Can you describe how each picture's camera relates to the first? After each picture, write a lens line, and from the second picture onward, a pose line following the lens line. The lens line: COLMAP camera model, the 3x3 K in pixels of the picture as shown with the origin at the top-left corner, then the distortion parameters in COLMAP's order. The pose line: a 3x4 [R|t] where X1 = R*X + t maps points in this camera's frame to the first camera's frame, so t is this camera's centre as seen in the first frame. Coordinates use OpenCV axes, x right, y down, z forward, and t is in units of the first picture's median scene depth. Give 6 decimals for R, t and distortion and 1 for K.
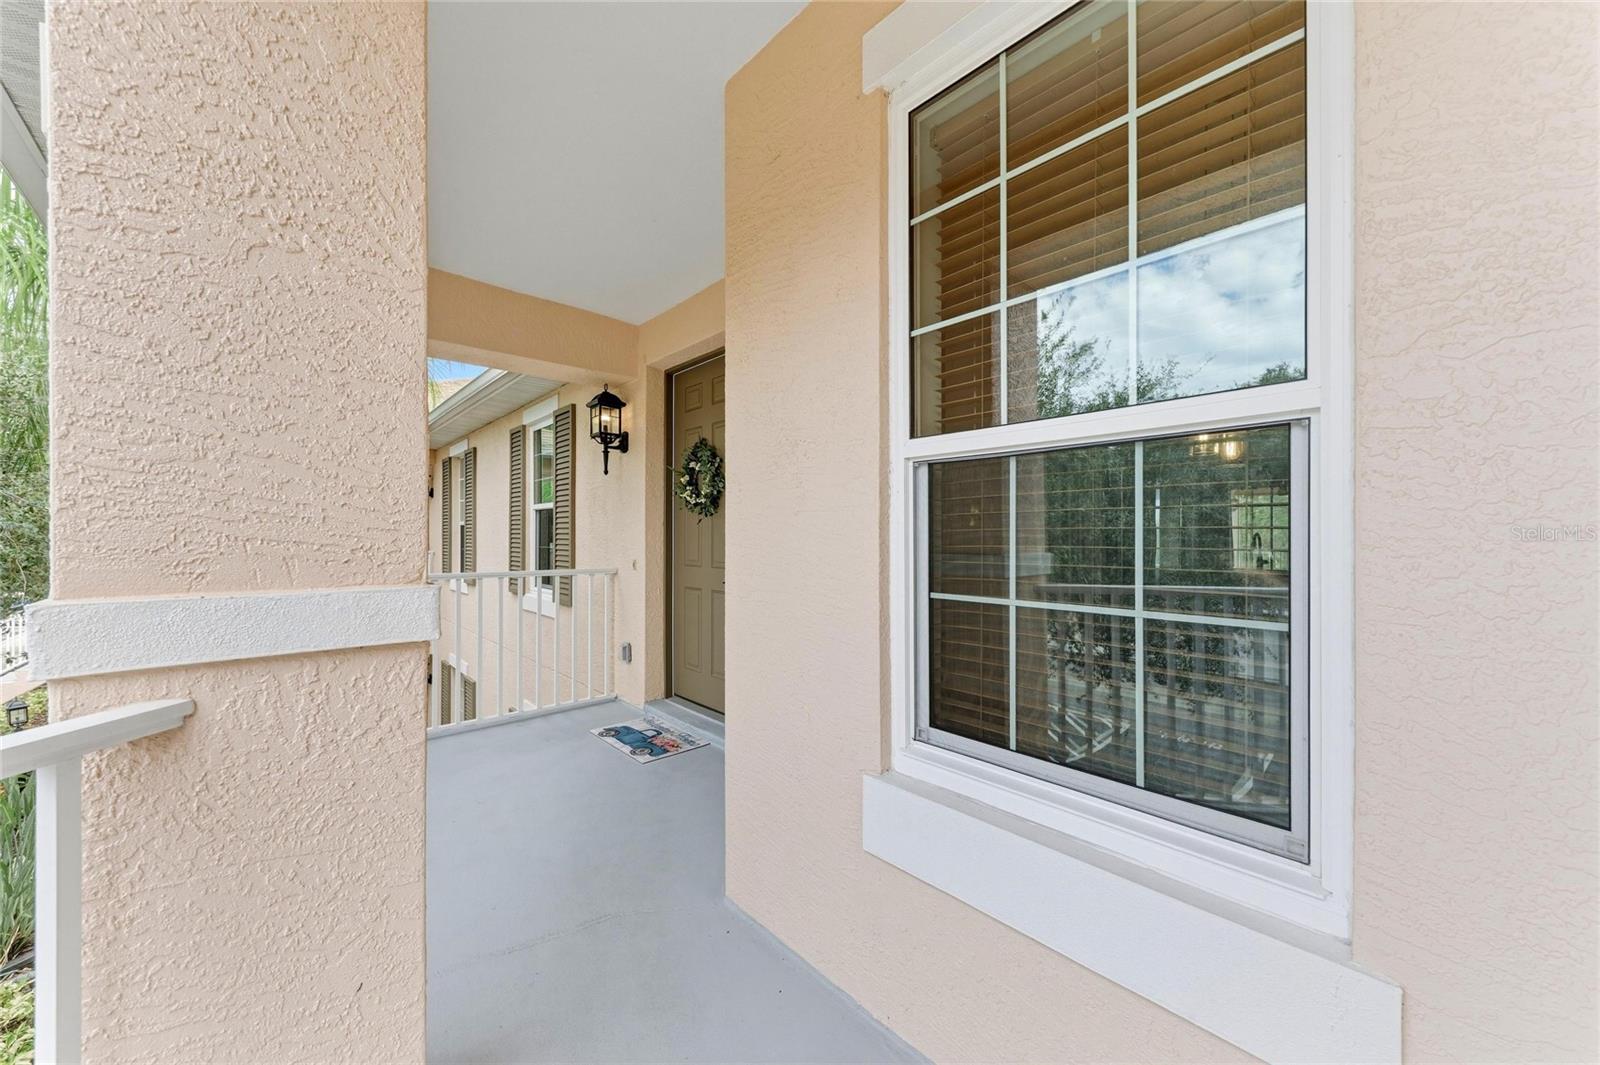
lens RADIAL K [[569.8, 0, 809.8], [0, 569.8, 541.7], [0, 0, 1]] dist [0.000164, -0.000062]
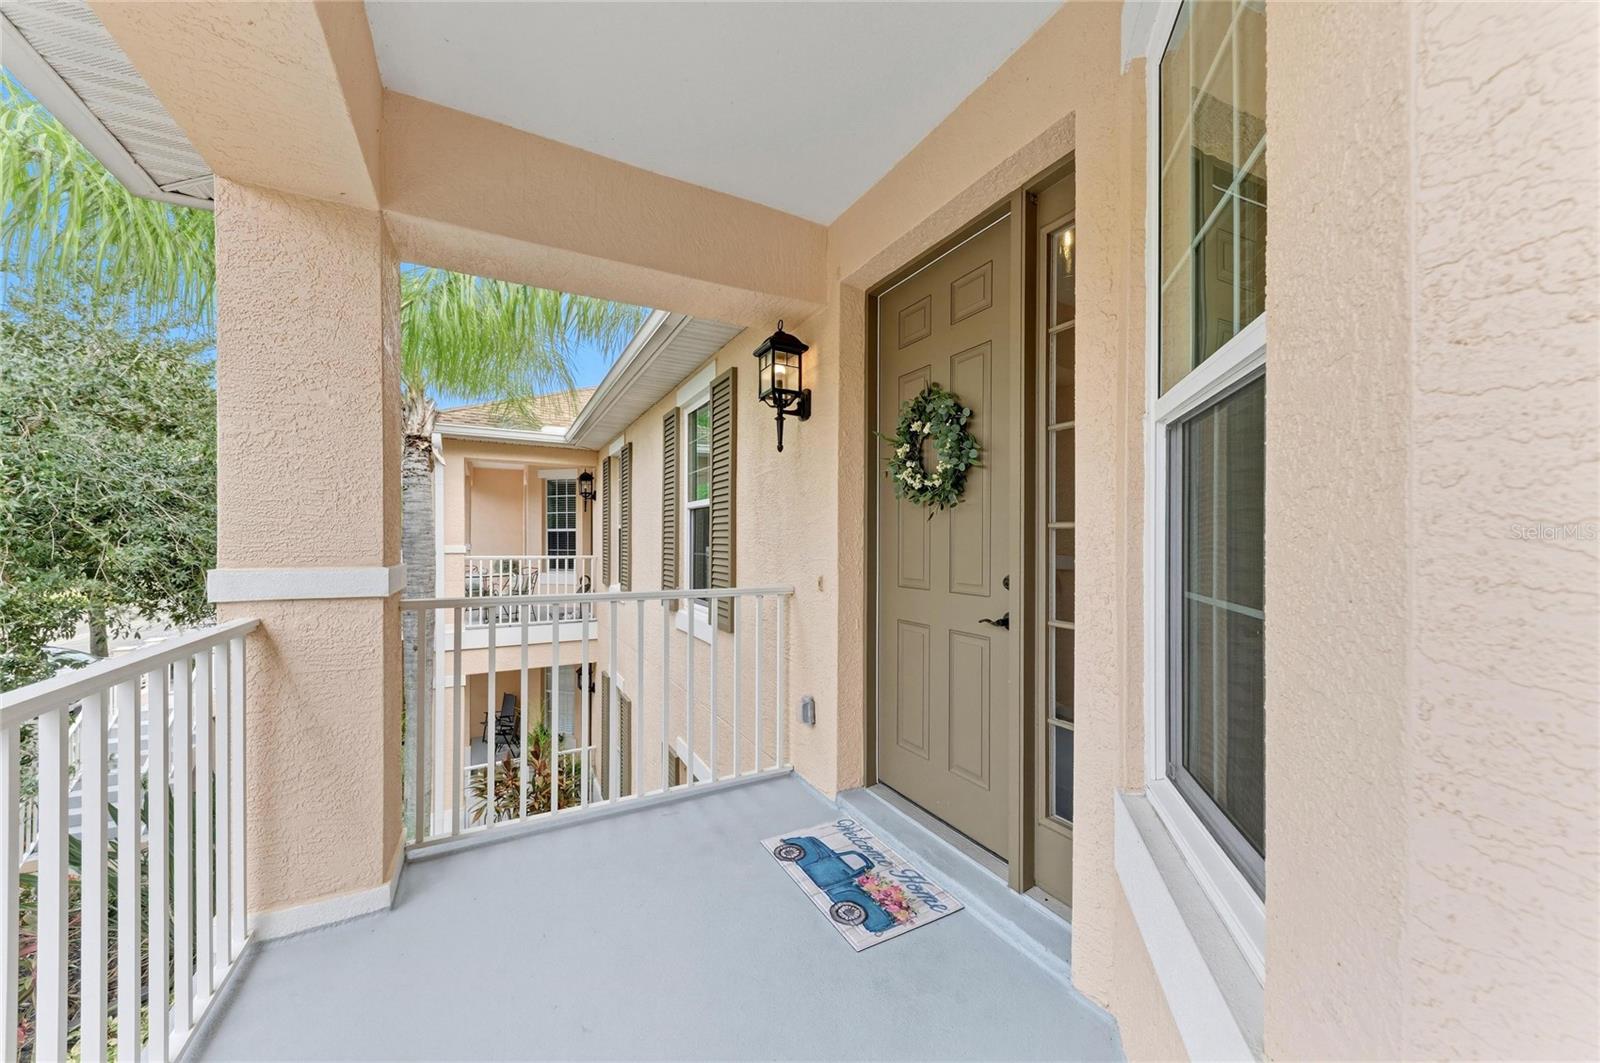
lens RADIAL K [[569.8, 0, 796.6], [0, 569.8, 536.9], [0, 0, 1]] dist [0.000164, -0.000062]
pose [[0.963283, -0.003590, -0.268465, -0.157094], [0.000377, 0.999928, -0.012019, -0.006613], [0.268488, 0.011476, 0.963215, 0.349183]]
